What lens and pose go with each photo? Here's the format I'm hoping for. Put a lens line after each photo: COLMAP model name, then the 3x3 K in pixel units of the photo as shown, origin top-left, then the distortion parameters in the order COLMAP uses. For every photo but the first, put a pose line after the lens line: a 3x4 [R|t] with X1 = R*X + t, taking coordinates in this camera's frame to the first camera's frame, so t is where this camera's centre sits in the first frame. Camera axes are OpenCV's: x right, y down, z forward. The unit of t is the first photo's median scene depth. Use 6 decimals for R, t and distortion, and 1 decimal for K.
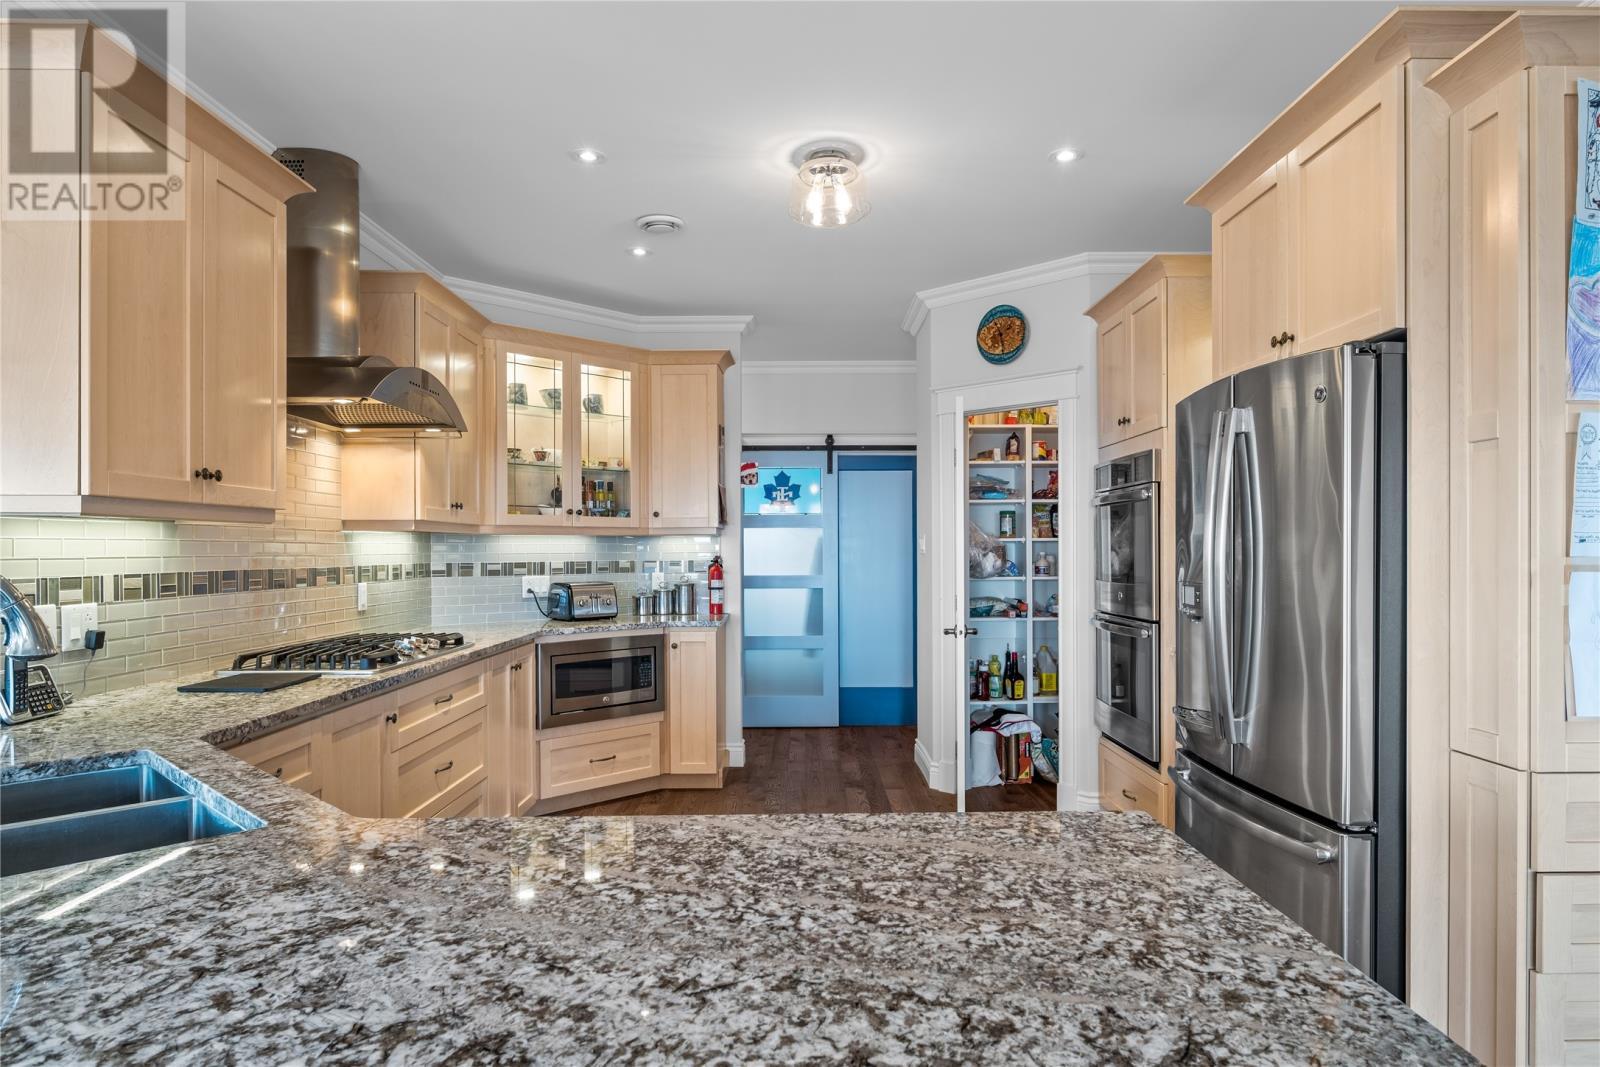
lens RADIAL K [[945.0, 0, 800.4], [0, 945.0, 539.6], [0, 0, 1]] dist [-0.007103, 0.001082]
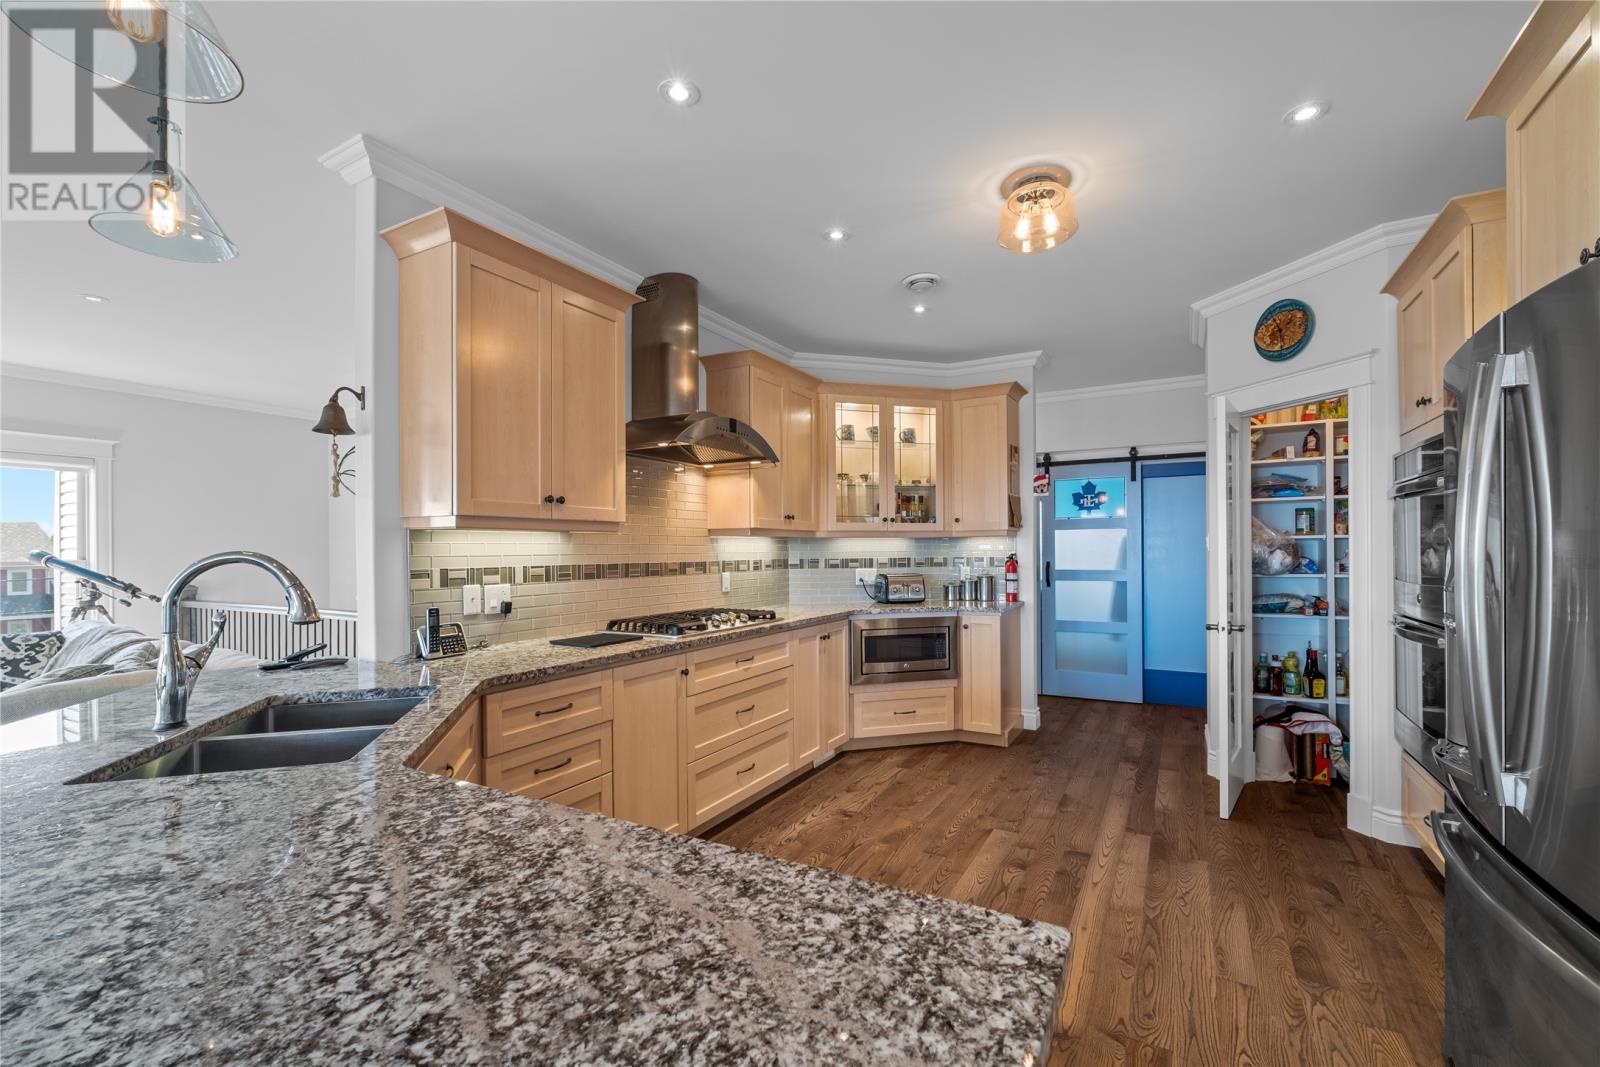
lens RADIAL K [[676.8, 0, 802.5], [0, 676.8, 544.0], [0, 0, 1]] dist [-0.004227, 0.000958]
pose [[0.871773, -0.007620, -0.489850, 0.137562], [0.009498, 0.999954, 0.001349, 0.002146], [0.489817, -0.005828, 0.871806, 0.152499]]
